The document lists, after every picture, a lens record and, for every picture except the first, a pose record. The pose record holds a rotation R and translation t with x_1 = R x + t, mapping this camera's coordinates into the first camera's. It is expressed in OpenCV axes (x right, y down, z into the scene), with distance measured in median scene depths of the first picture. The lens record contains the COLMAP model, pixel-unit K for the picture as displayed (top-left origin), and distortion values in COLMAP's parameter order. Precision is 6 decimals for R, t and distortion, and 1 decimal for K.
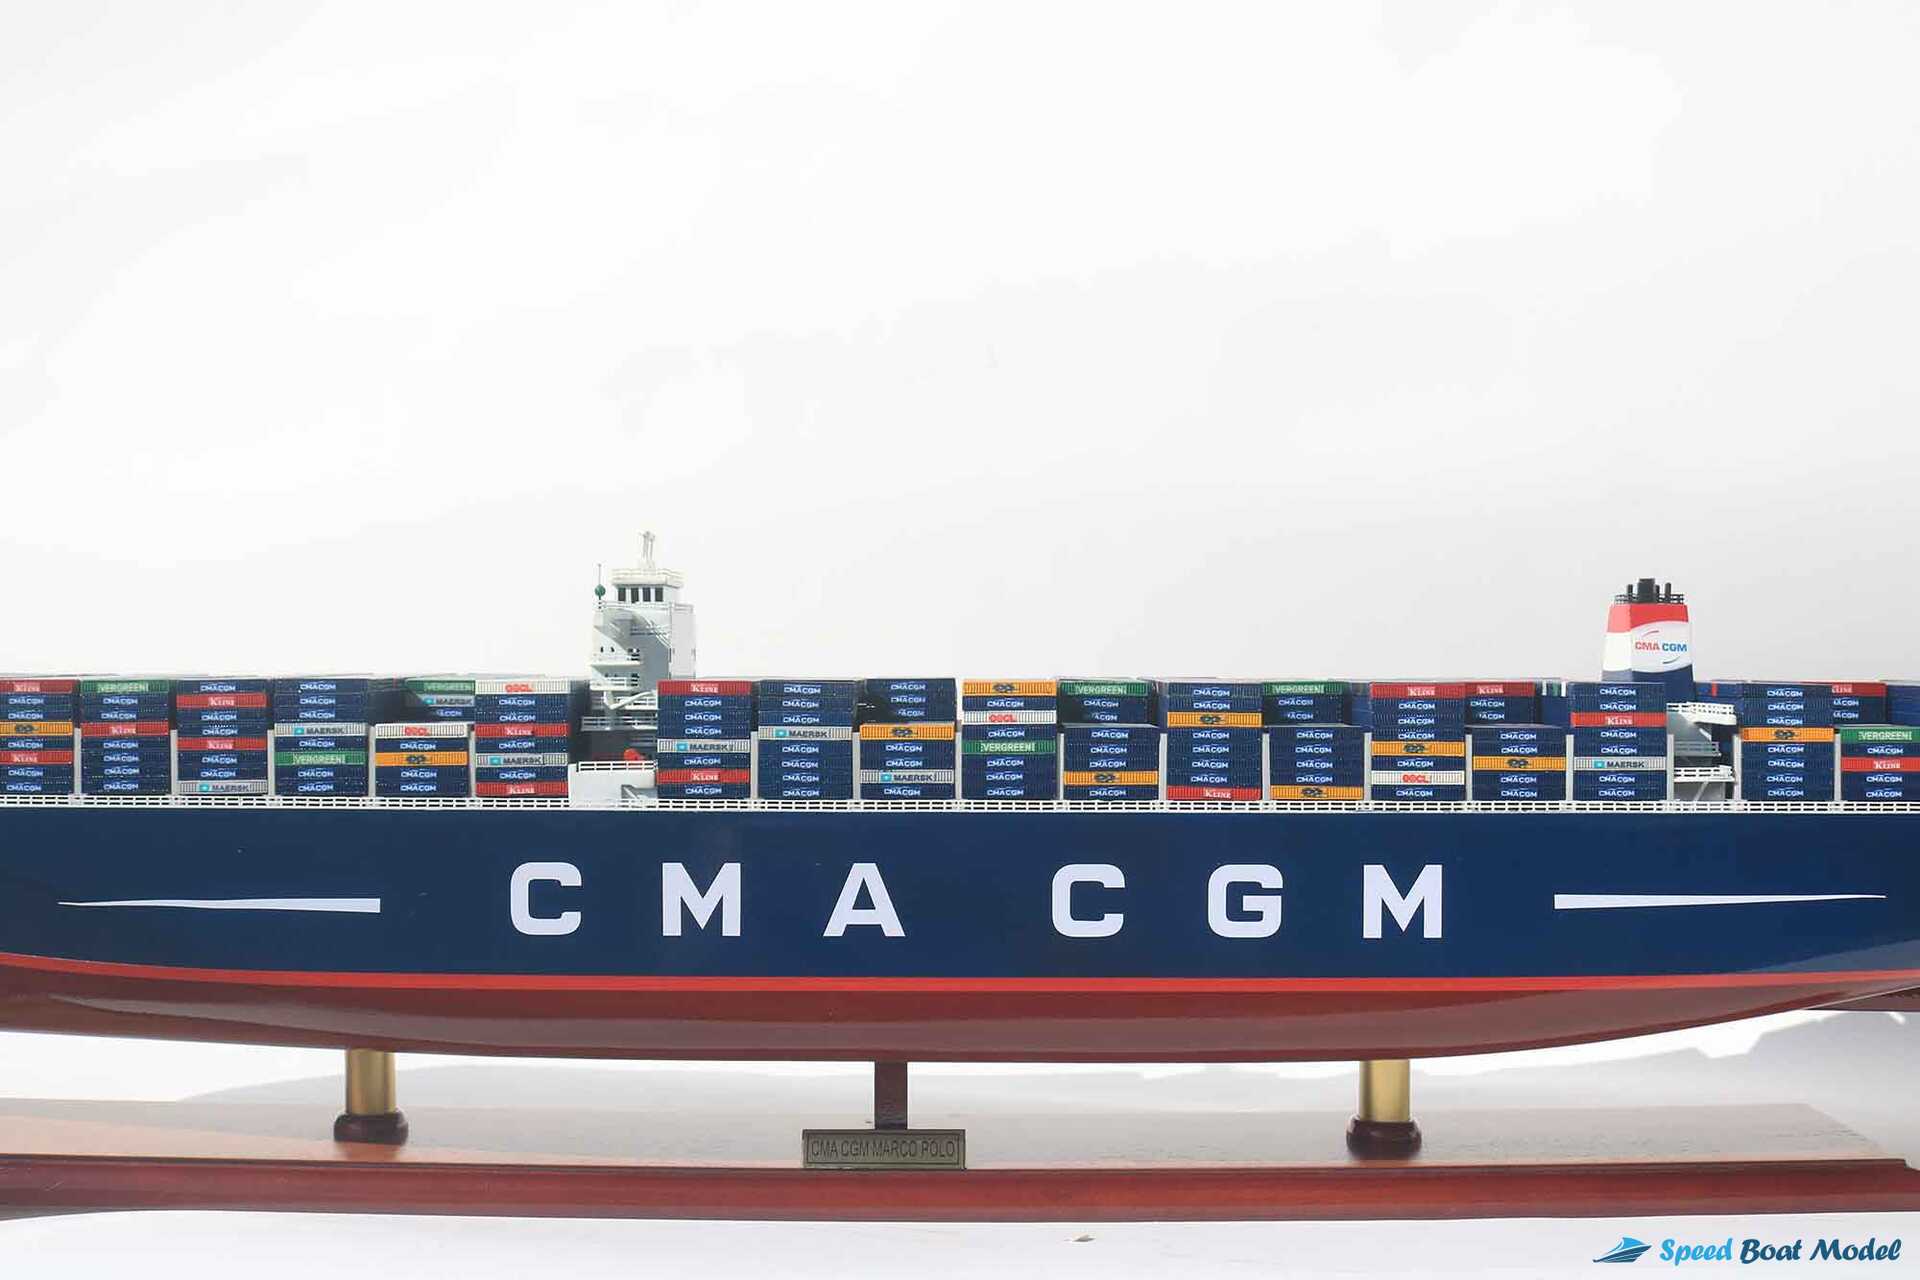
lens RADIAL K [[2243.6, 0, 958.9], [0, 2243.6, 616.3], [0, 0, 1]] dist [-0.115464, 0.066010]
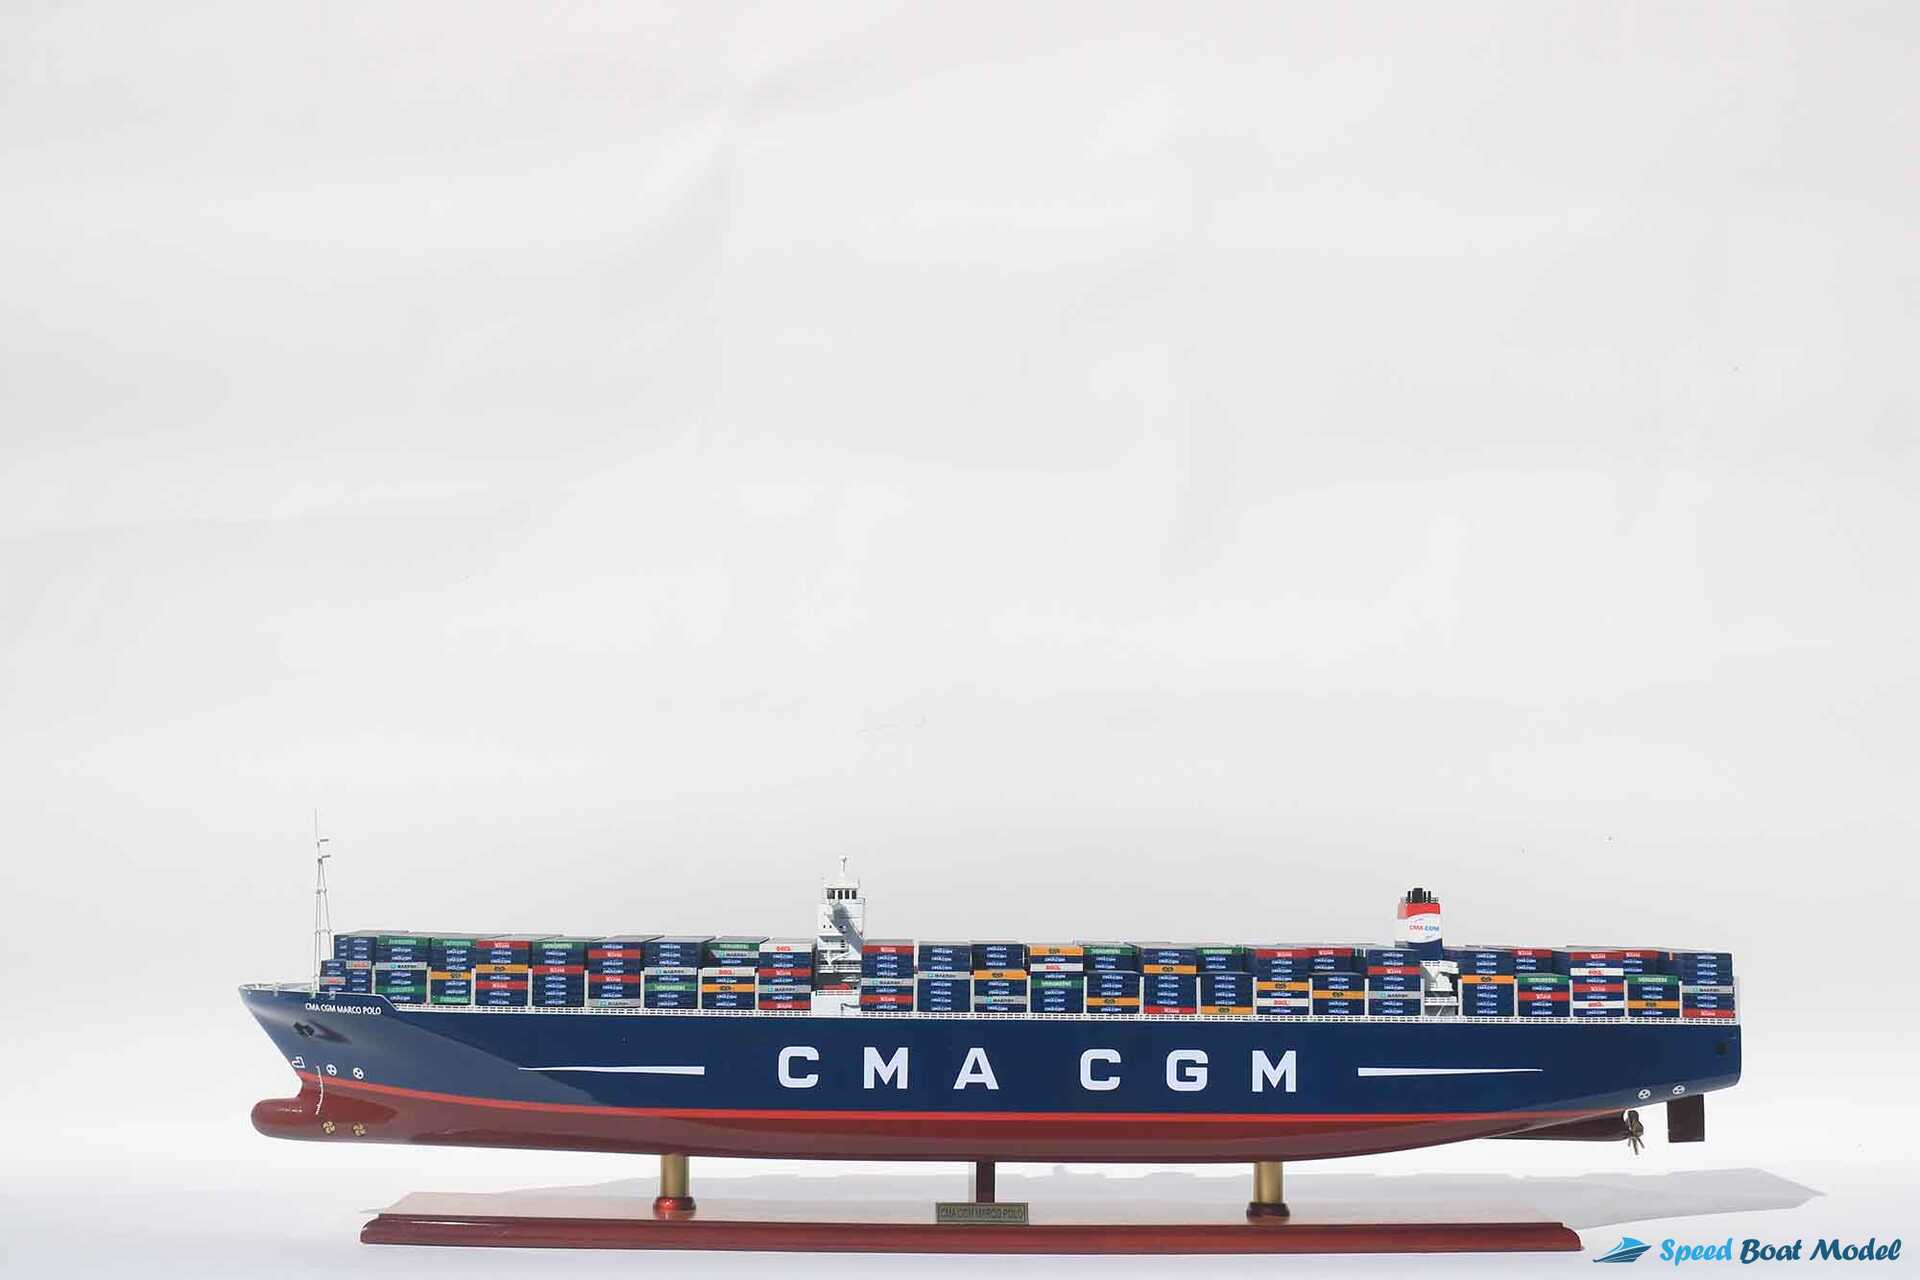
lens RADIAL K [[2162.0, 0, 960.0], [0, 2162.0, 640.0], [0, 0, 1]] dist [-0.104841, 0.009424]
pose [[0.999663, 0.011658, 0.023206, -0.099139], [-0.009331, 0.995145, -0.097977, -0.046495], [-0.024236, 0.097727, 0.994918, -0.753778]]
